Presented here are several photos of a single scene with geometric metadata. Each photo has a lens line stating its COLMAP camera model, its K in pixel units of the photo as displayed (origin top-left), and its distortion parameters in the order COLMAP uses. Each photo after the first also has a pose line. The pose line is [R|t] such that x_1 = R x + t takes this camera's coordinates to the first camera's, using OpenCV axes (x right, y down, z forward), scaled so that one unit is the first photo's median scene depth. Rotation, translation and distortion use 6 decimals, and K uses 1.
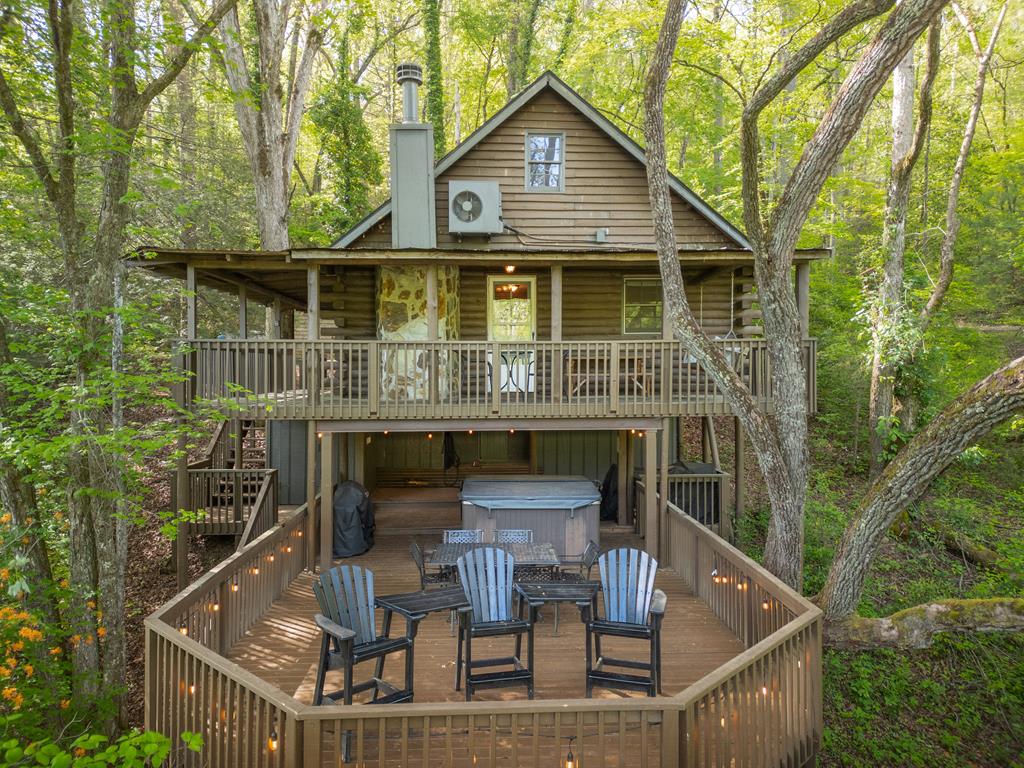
lens RADIAL K [[687.7, 0, 512.0], [0, 687.7, 384.0], [0, 0, 1]] dist [0.049436, 0.000091]
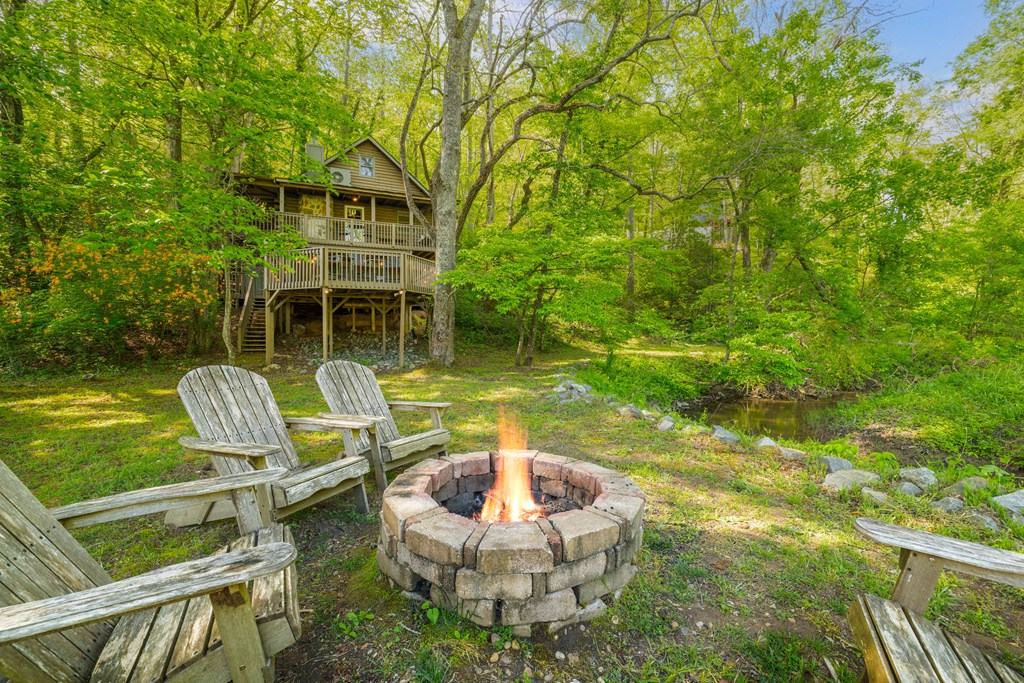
lens RADIAL K [[428.1, 0, 513.6], [0, 428.1, 325.3], [0, 0, 1]] dist [0.017045, 0.000143]
pose [[0.922184, -0.004021, 0.386730, -0.083738], [0.024797, 0.998503, -0.048748, 0.426043], [-0.385955, 0.054544, 0.920904, -0.798057]]
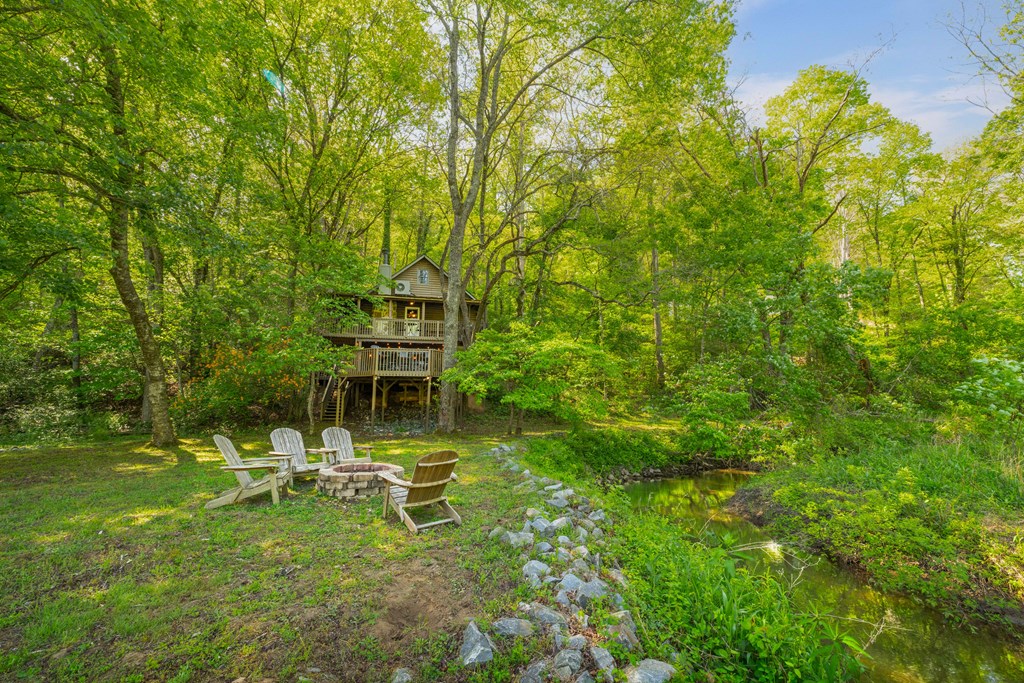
lens RADIAL K [[428.1, 0, 513.6], [0, 428.1, 325.3], [0, 0, 1]] dist [0.017045, 0.000143]
pose [[0.977544, 0.035201, 0.207772, 0.055794], [0.009620, 0.977468, -0.210866, 0.421555], [-0.210514, 0.208129, 0.955179, -1.243236]]
